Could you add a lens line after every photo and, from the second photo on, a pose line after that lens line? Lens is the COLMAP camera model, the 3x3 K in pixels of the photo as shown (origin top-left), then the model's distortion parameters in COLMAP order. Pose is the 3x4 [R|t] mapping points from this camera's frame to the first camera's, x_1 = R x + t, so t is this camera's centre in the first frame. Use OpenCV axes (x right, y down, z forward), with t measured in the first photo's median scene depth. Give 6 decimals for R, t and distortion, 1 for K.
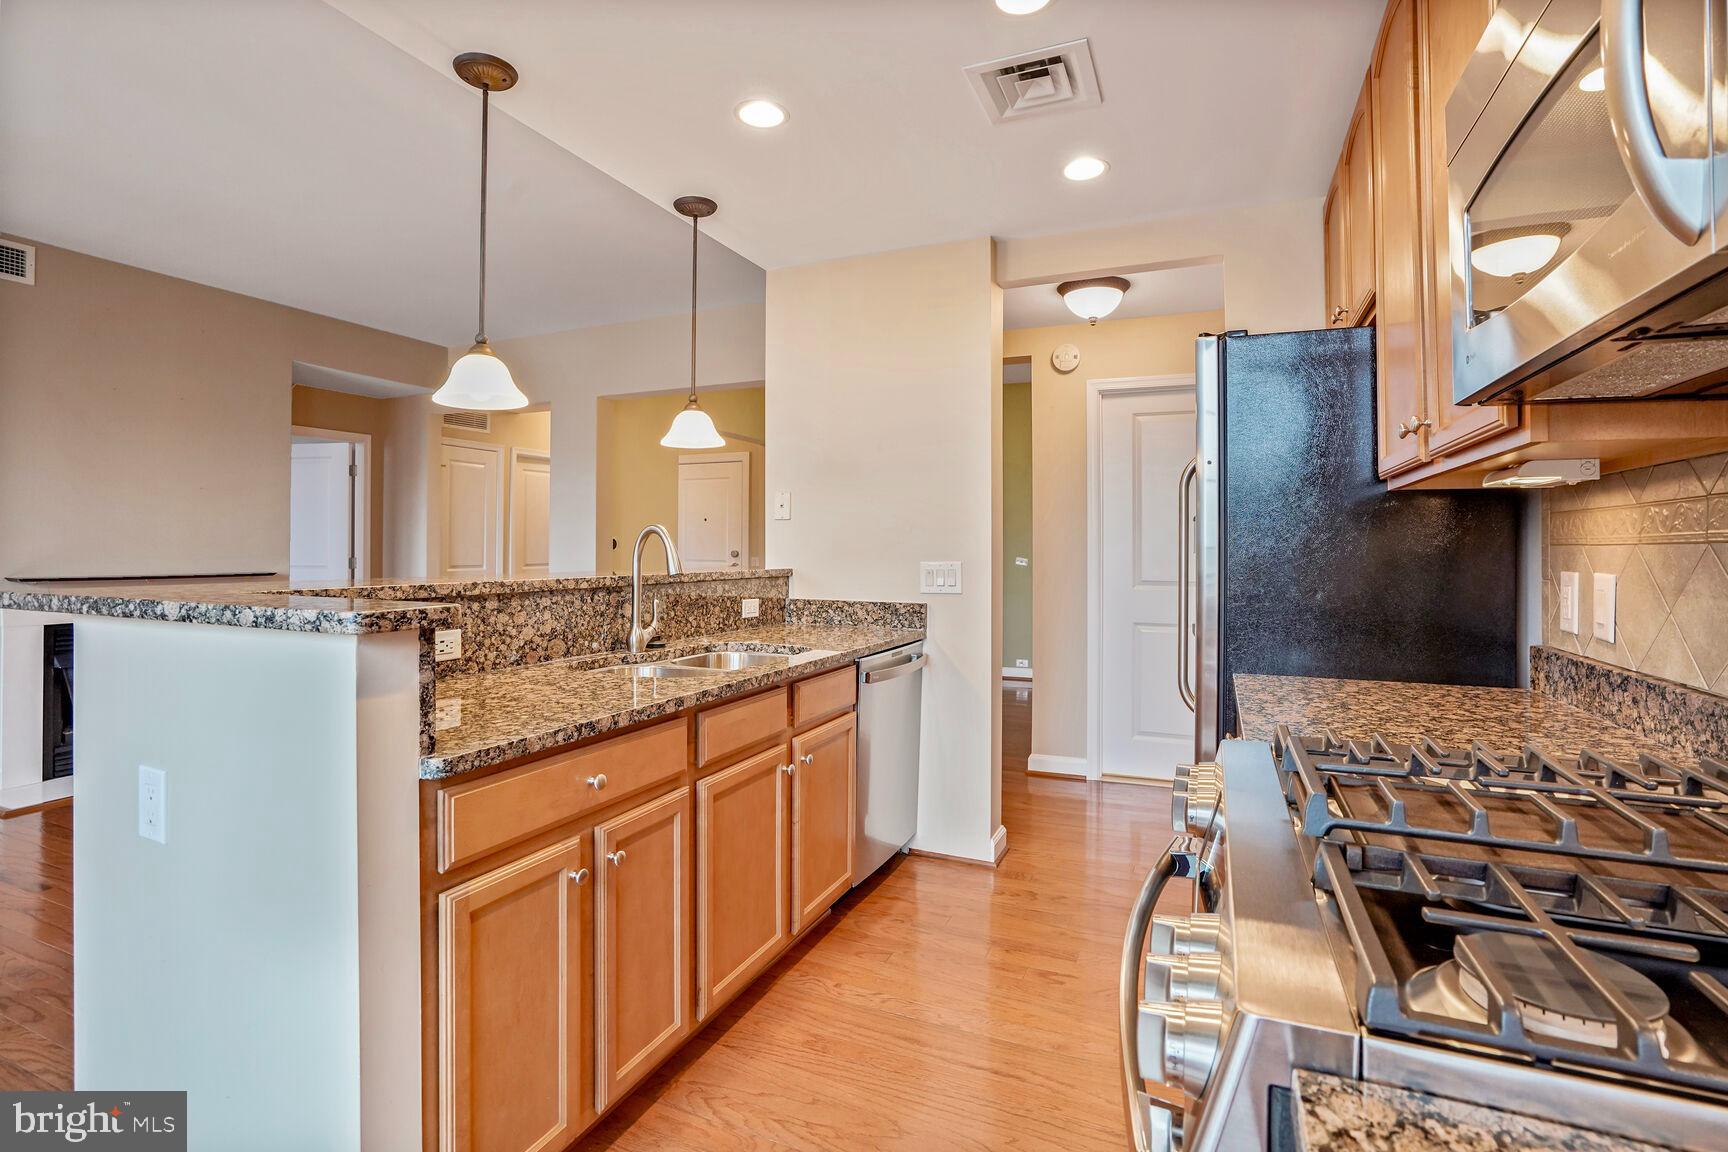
lens RADIAL K [[804.9, 0, 862.0], [0, 804.9, 539.2], [0, 0, 1]] dist [-0.018845, -0.000168]
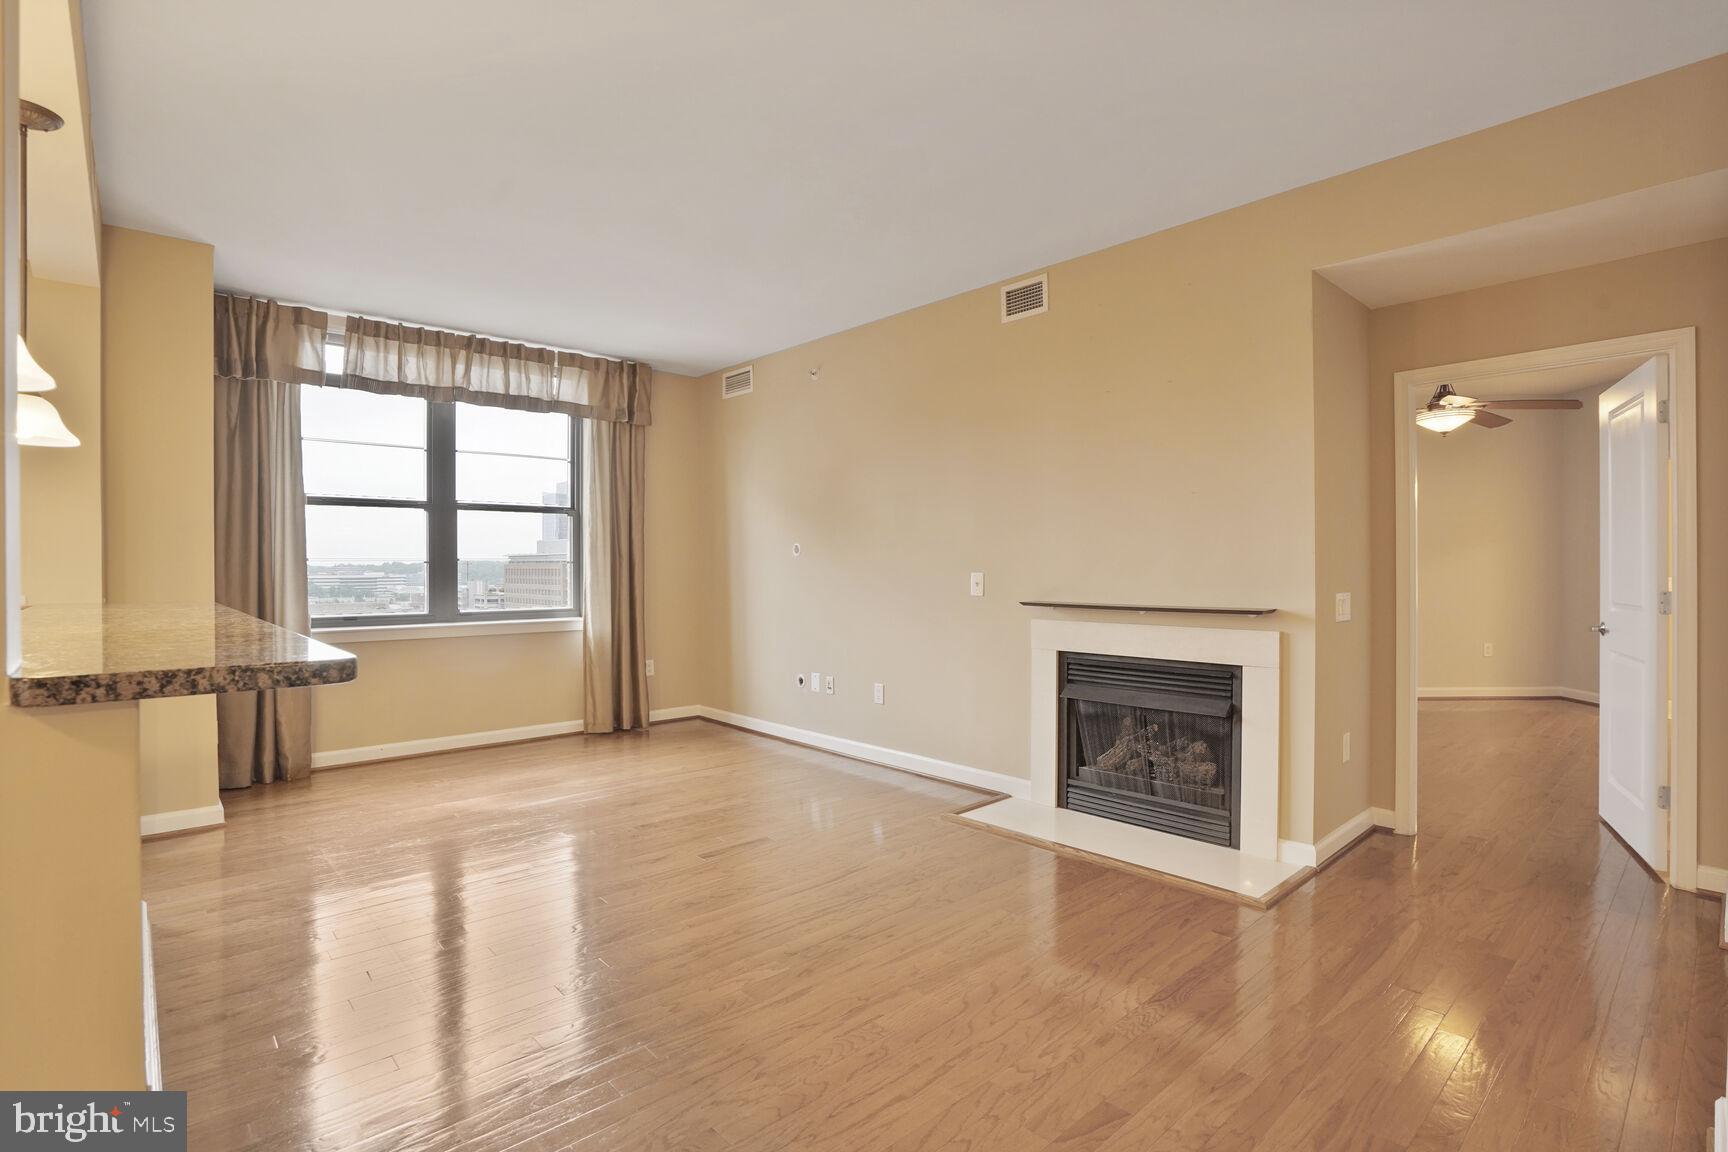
lens RADIAL K [[834.5, 0, 847.7], [0, 834.5, 569.2], [0, 0, 1]] dist [-0.045992, -0.000203]
pose [[-0.419532, 0.002401, -0.907737, 0.022855], [0.013450, 0.999903, -0.003572, 0.011499], [0.907641, -0.013707, -0.419524, 2.383458]]
